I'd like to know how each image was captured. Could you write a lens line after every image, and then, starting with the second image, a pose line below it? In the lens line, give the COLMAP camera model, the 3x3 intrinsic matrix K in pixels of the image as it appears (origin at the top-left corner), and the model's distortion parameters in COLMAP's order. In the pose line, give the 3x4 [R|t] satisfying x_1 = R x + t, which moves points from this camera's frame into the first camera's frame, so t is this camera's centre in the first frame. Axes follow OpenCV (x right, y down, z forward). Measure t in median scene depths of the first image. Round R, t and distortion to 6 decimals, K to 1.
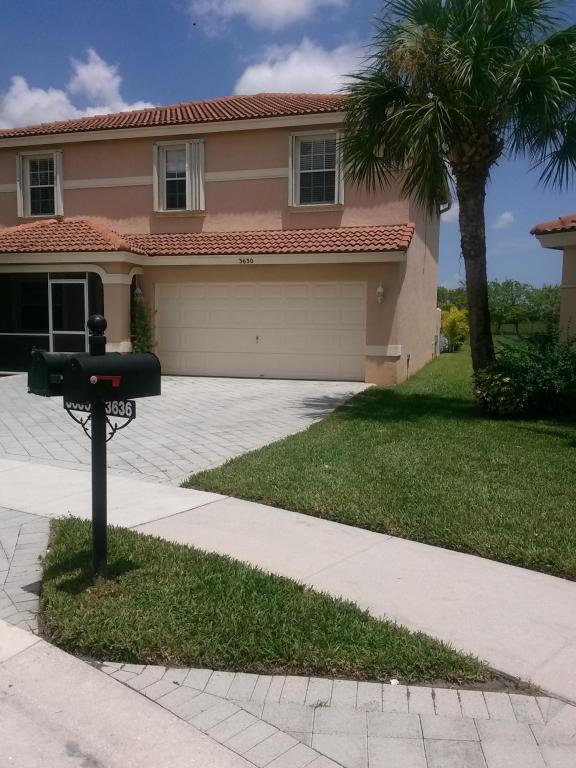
lens RADIAL K [[679.0, 0, 288.0], [0, 679.0, 384.0], [0, 0, 1]] dist [0.057239, -0.126121]
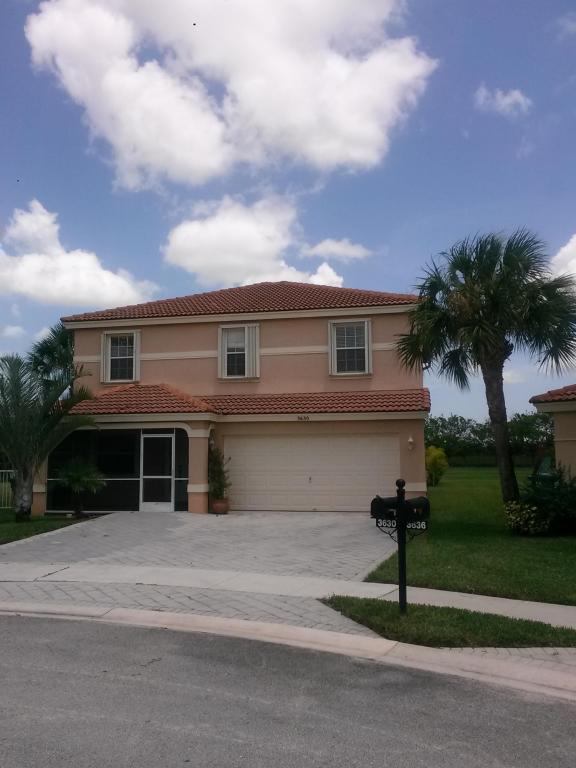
lens RADIAL K [[671.7, 0, 291.4], [0, 671.7, 397.1], [0, 0, 1]] dist [0.084484, -0.168977]
pose [[0.996311, -0.007471, 0.085494, -0.188530], [0.022427, 0.984250, -0.175355, 0.001151], [-0.082838, 0.176625, 0.980786, -0.239507]]
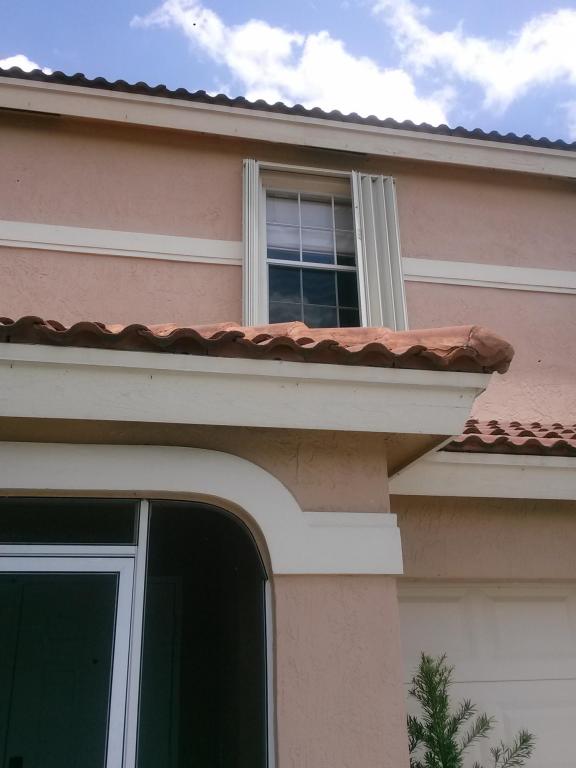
lens RADIAL K [[636.6, 0, 271.7], [0, 636.6, 383.4], [0, 0, 1]] dist [0.068610, -0.002045]
pose [[0.908880, 0.131047, 0.395935, -0.332543], [0.058183, 0.900226, -0.431519, -0.124560], [-0.412980, 0.415235, 0.810572, 0.870304]]
